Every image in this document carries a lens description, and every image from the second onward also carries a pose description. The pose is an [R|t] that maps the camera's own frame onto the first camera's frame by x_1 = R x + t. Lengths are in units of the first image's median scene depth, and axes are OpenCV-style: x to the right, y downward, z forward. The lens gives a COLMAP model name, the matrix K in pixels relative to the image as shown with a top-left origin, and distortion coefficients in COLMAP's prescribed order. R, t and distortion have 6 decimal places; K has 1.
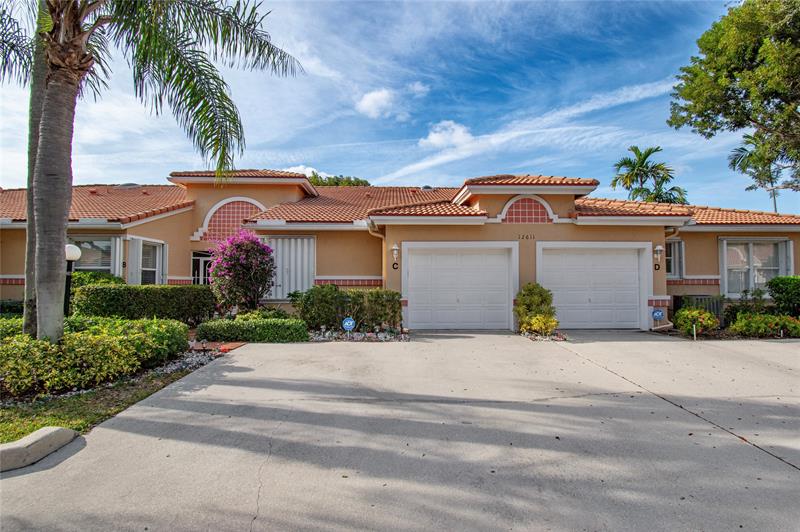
lens RADIAL K [[408.6, 0, 410.5], [0, 408.6, 268.1], [0, 0, 1]] dist [0.014264, -0.018473]
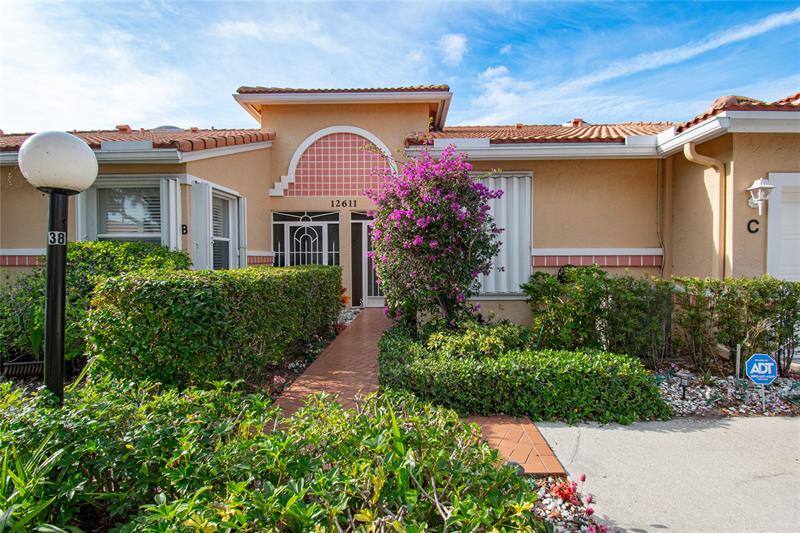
lens RADIAL K [[408.6, 0, 401.1], [0, 408.6, 266.4], [0, 0, 1]] dist [0.014264, -0.018473]
pose [[0.997930, -0.001708, -0.064284, -0.385919], [0.005434, 0.998311, 0.057834, 0.010908], [0.064077, -0.058063, 0.996254, 0.484255]]
